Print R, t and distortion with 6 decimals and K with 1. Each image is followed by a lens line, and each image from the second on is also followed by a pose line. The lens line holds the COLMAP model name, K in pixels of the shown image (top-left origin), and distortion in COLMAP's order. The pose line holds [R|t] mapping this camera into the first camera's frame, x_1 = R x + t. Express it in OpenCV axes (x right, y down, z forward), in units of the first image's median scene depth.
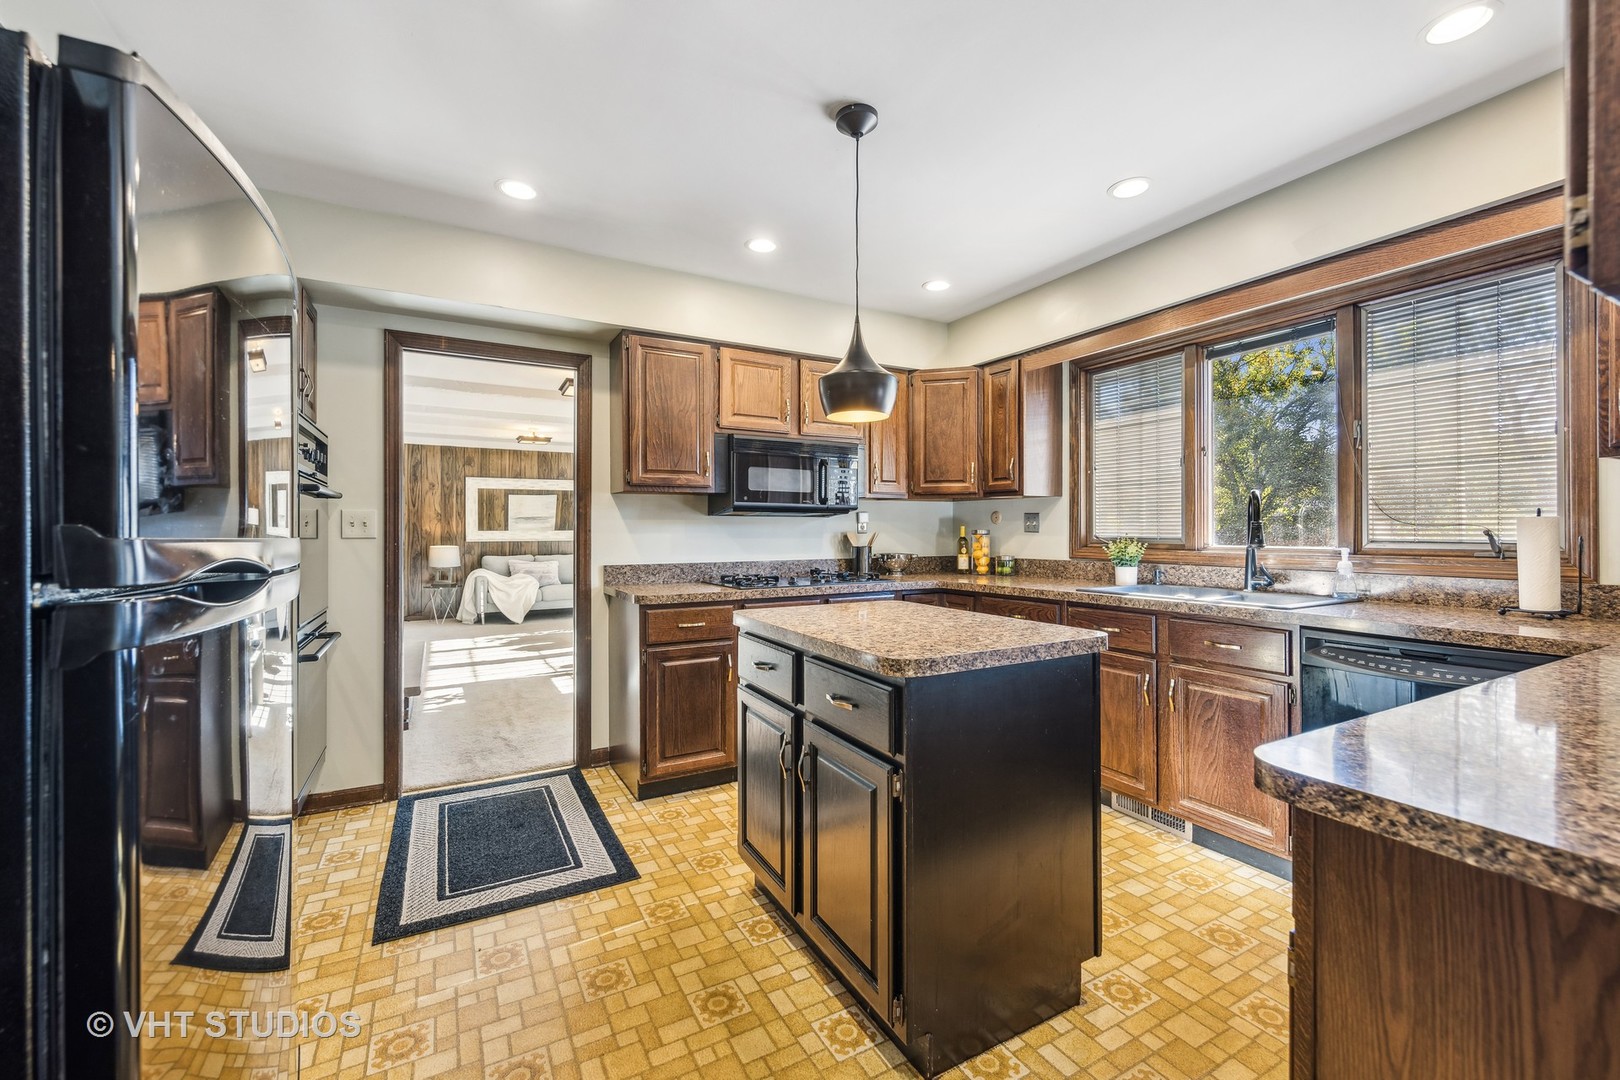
lens RADIAL K [[696.1, 0, 810.0], [0, 696.1, 540.0], [0, 0, 1]] dist [0.000235, 0.000507]
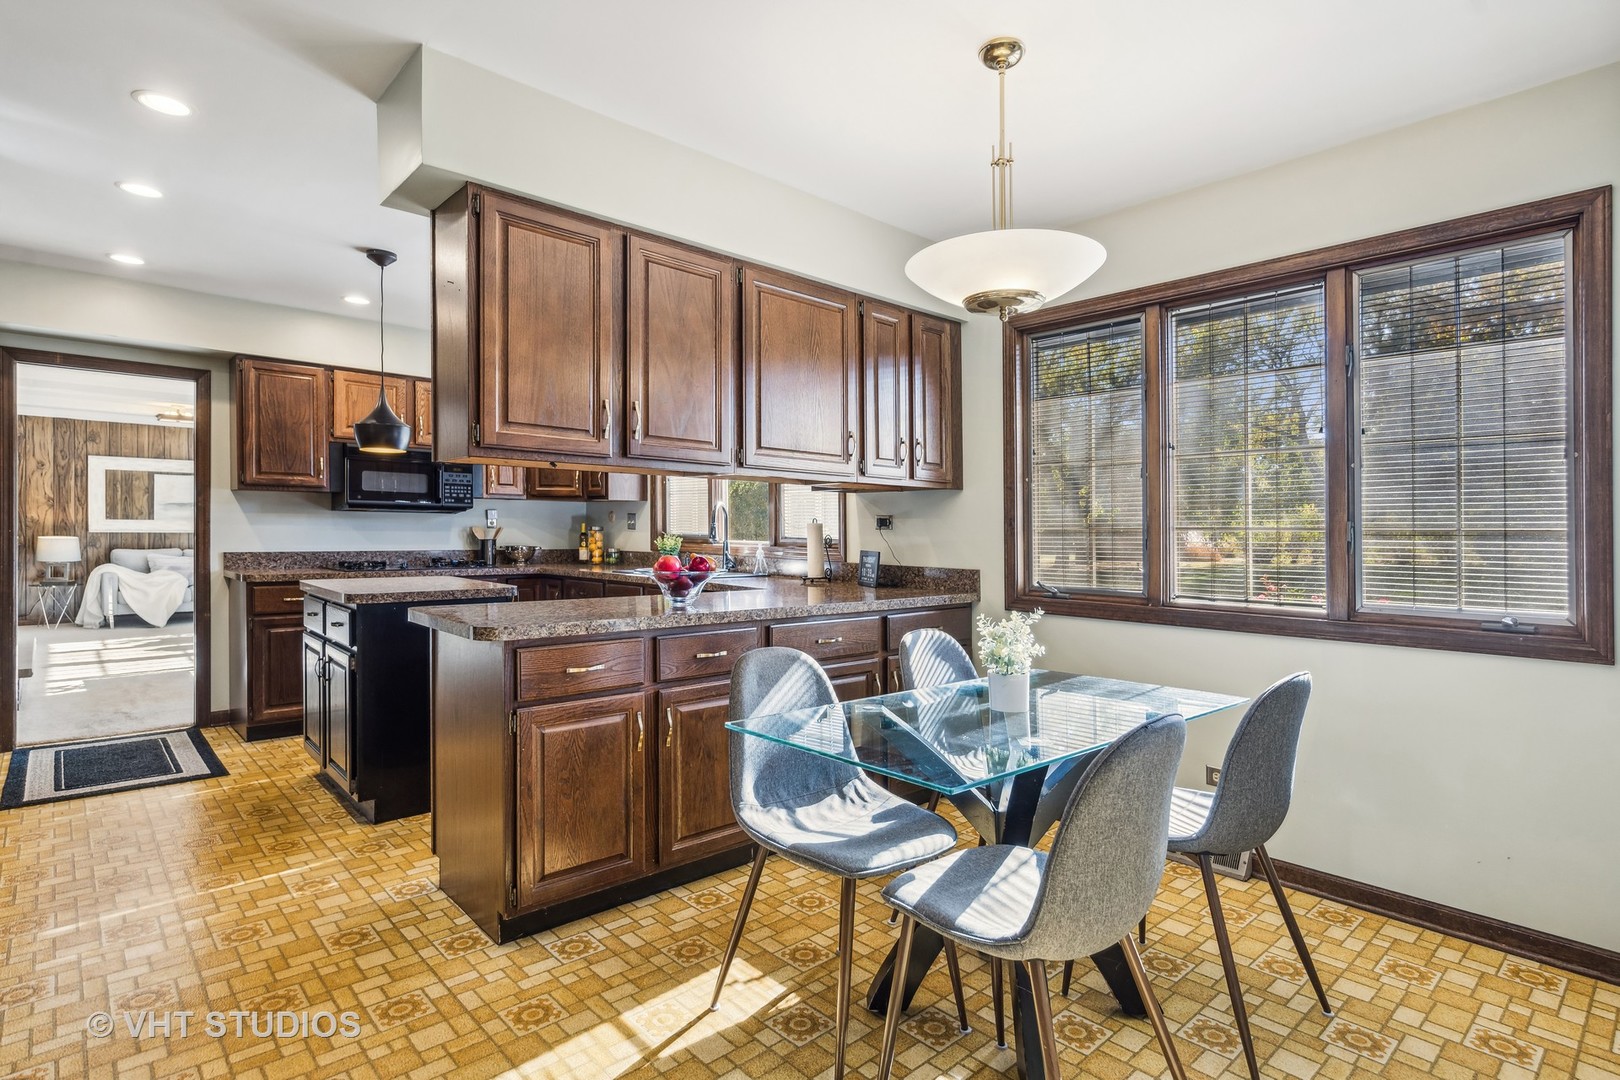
lens RADIAL K [[797.1, 0, 813.2], [0, 797.1, 554.3], [0, 0, 1]] dist [-0.024118, 0.000670]
pose [[0.959299, 0.007113, 0.282304, 0.221291], [-0.012699, 0.999758, 0.017961, 0.003336], [-0.282108, -0.020815, 0.959157, -0.424206]]
